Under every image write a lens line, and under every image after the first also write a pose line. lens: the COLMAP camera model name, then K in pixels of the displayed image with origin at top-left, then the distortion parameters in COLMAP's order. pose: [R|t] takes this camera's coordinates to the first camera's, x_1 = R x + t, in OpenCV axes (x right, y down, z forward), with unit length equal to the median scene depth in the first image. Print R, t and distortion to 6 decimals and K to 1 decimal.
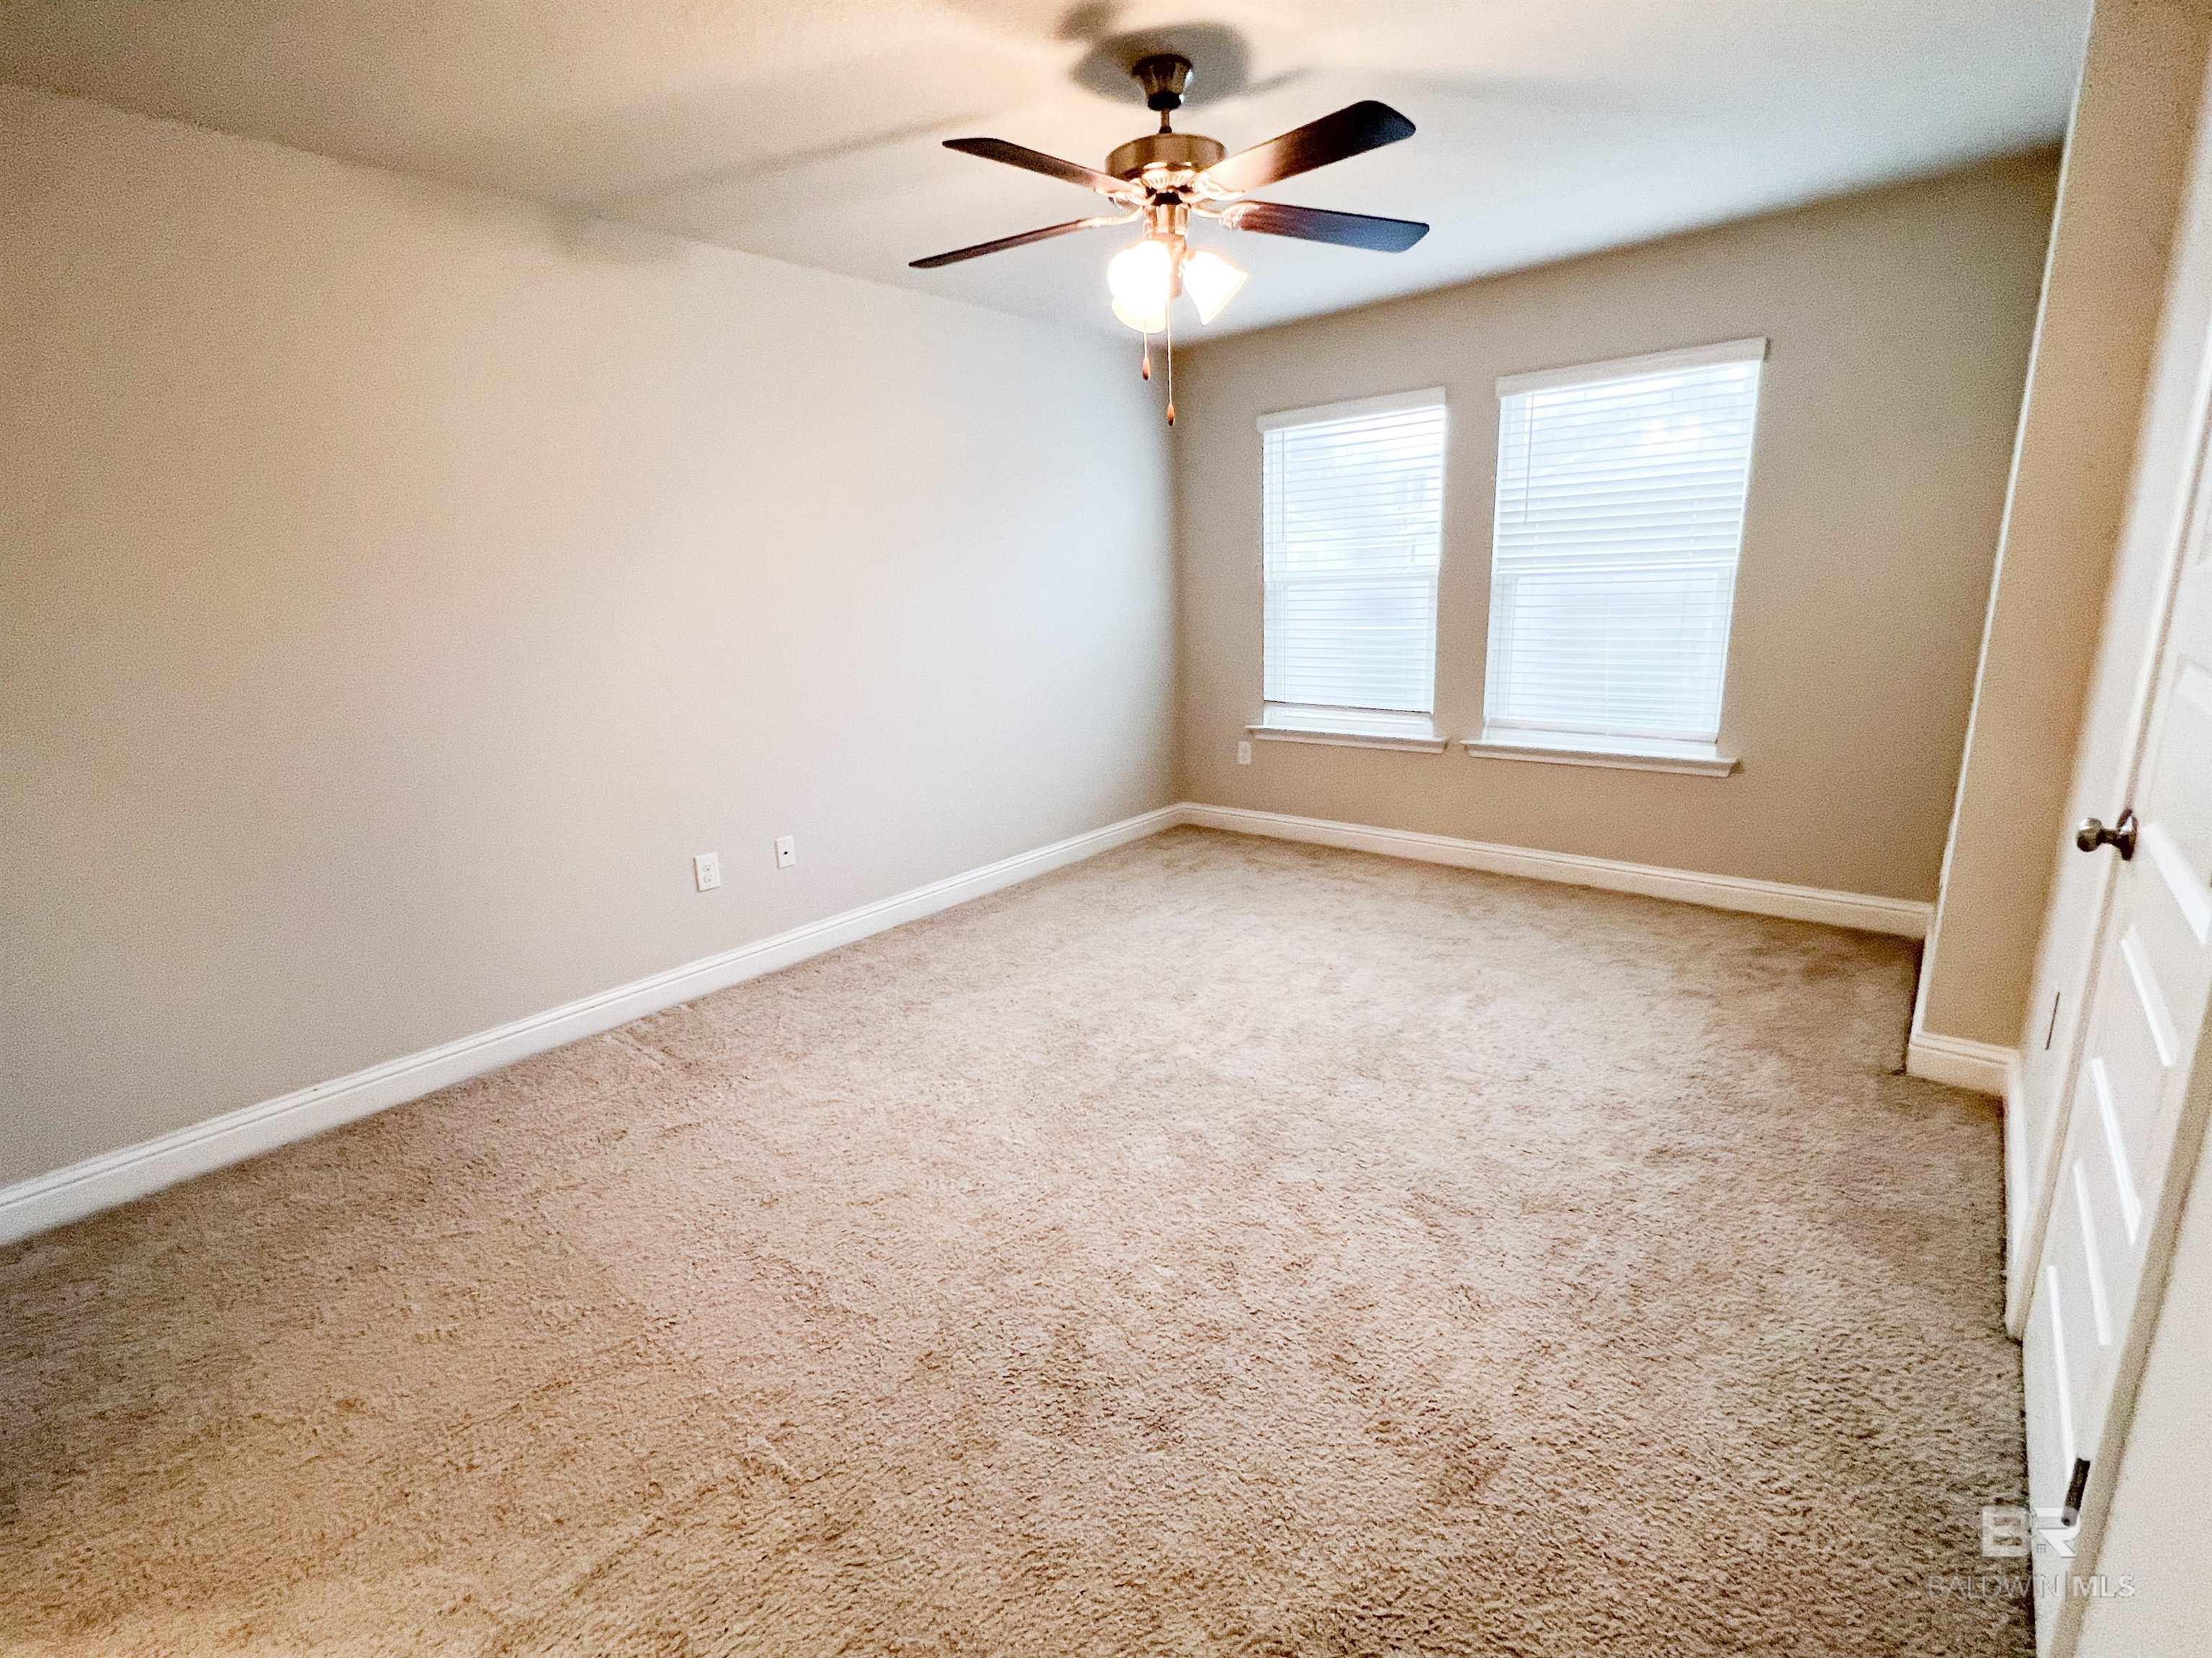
lens RADIAL K [[996.1, 0, 1106.0], [0, 996.1, 829.0], [0, 0, 1]] dist [0.003049, 0.000165]
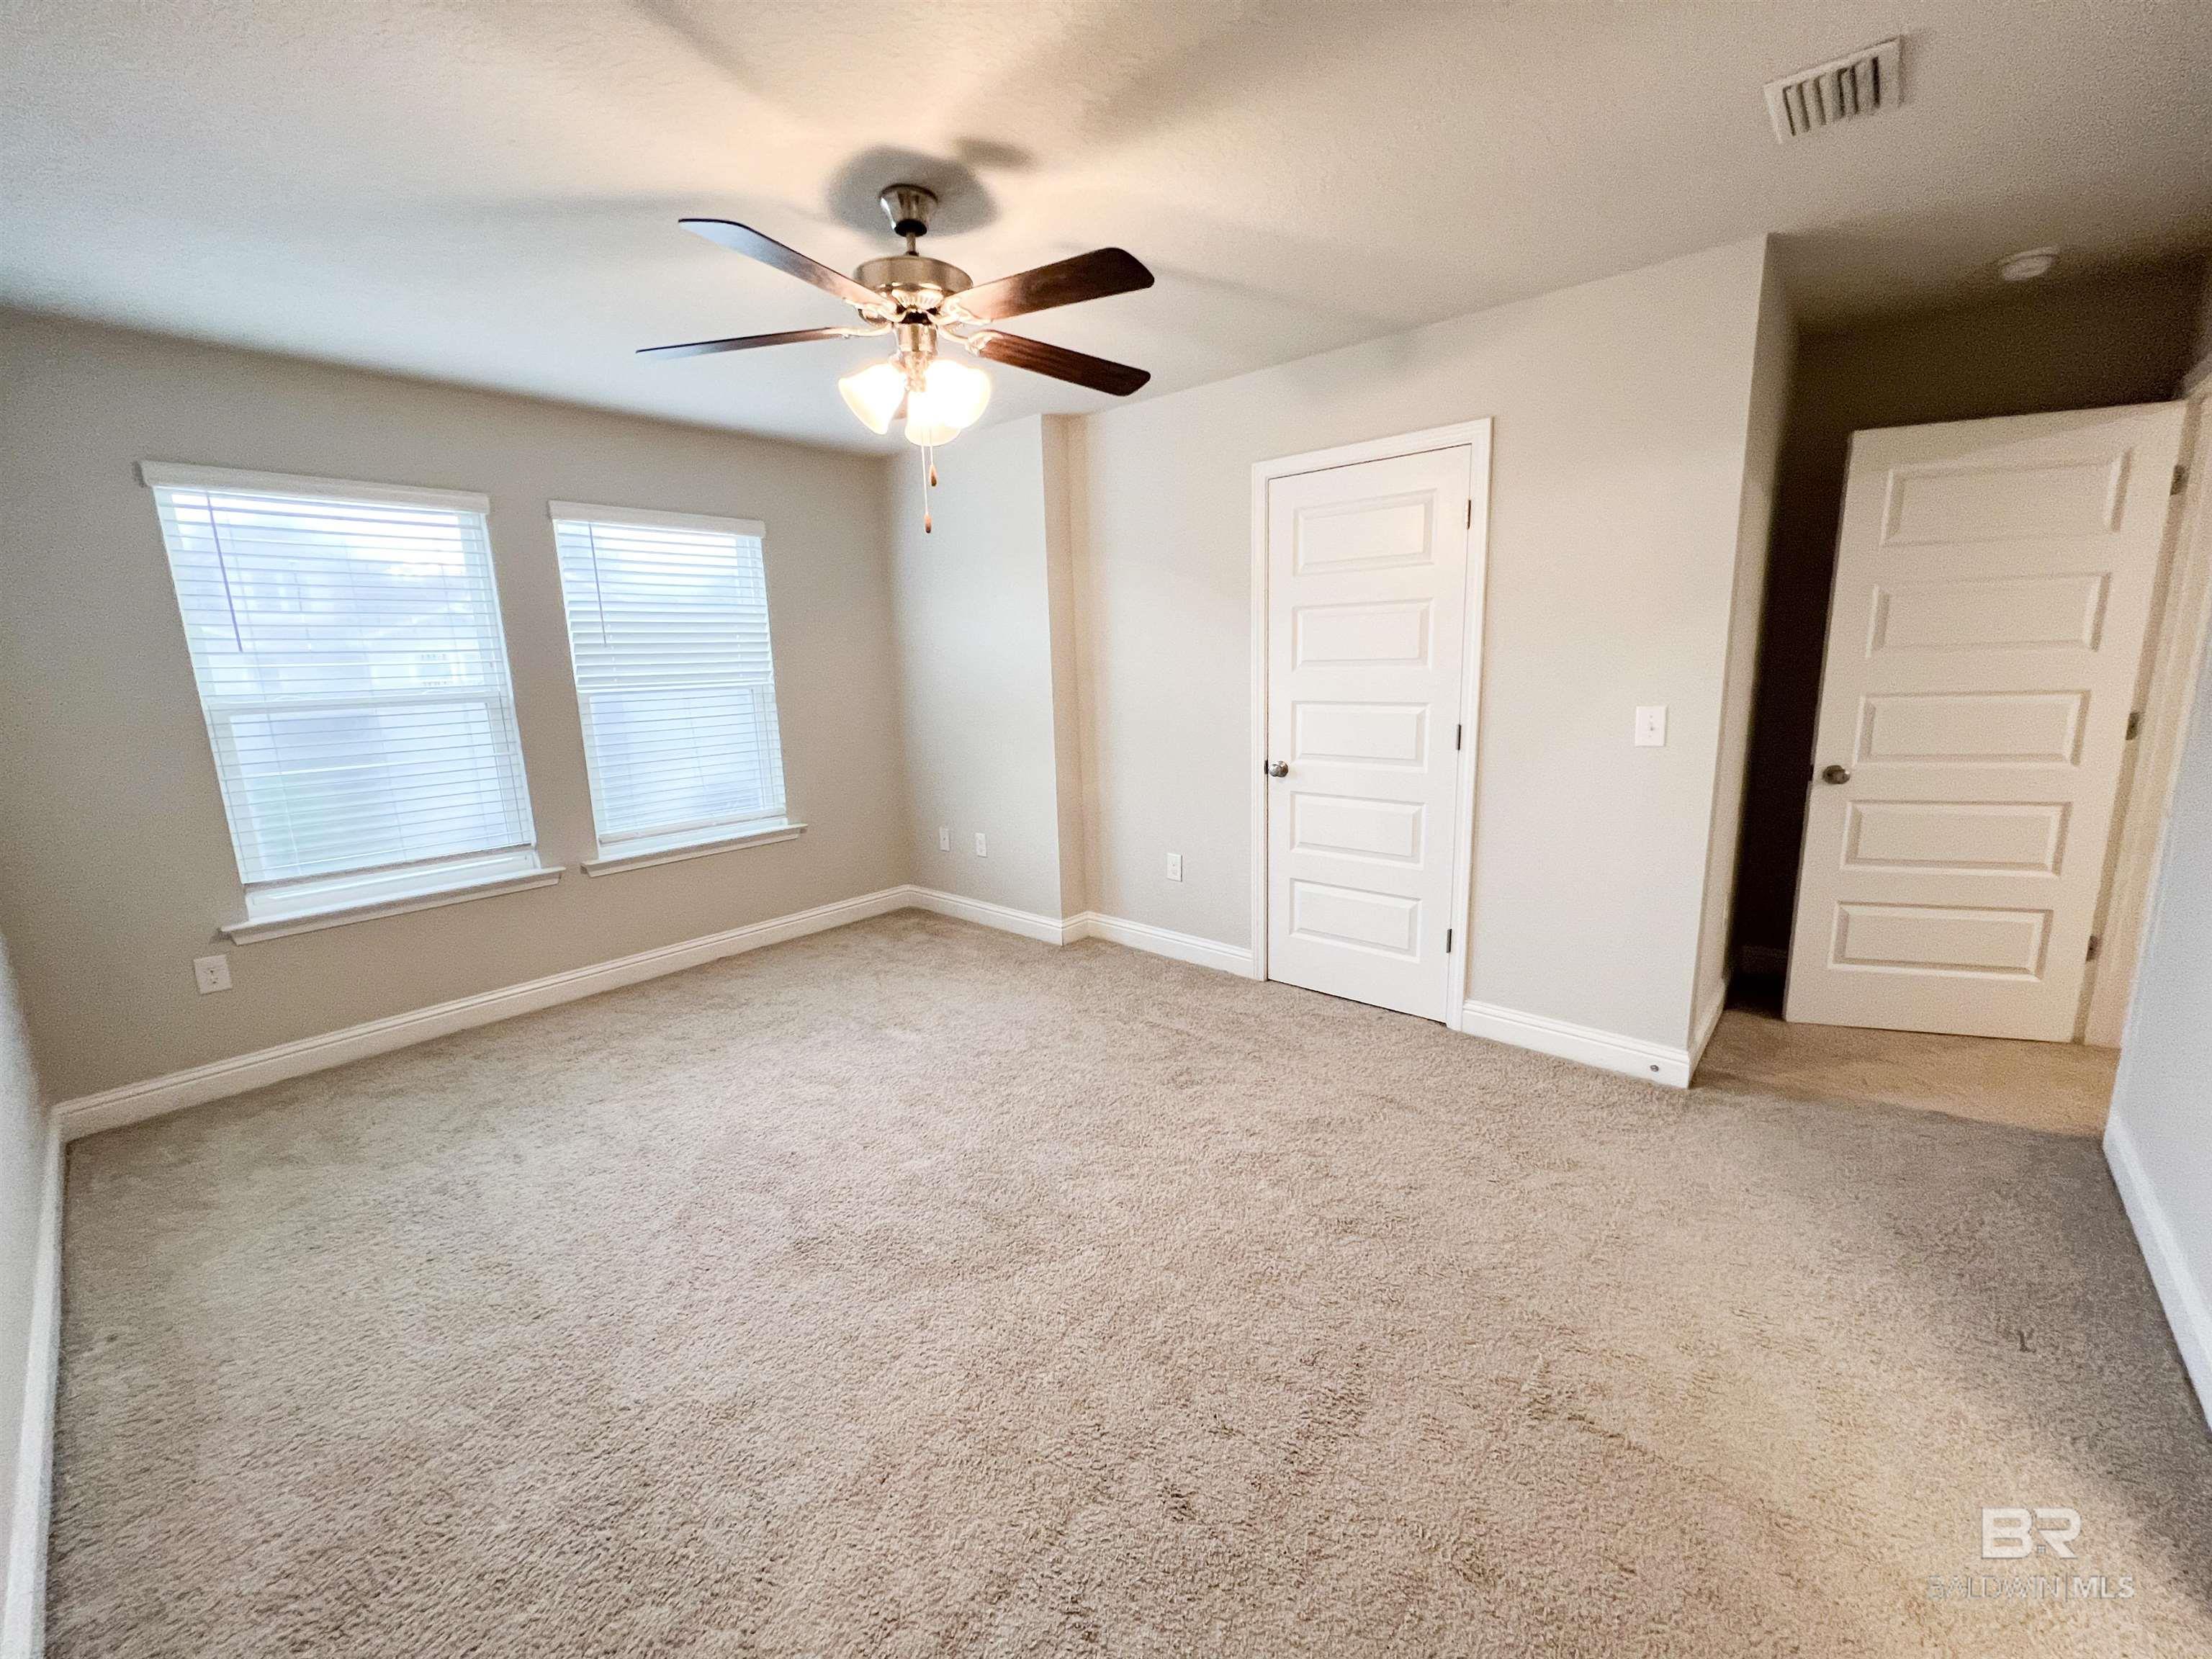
lens RADIAL K [[871.1, 0, 1106.0], [0, 871.1, 829.5], [0, 0, 1]] dist [-0.000195, 0.000043]
pose [[0.021466, -0.155754, 0.987563, -0.520351], [0.276606, 0.950157, 0.143842, -0.115505], [-0.960744, 0.270078, 0.063479, 0.518700]]
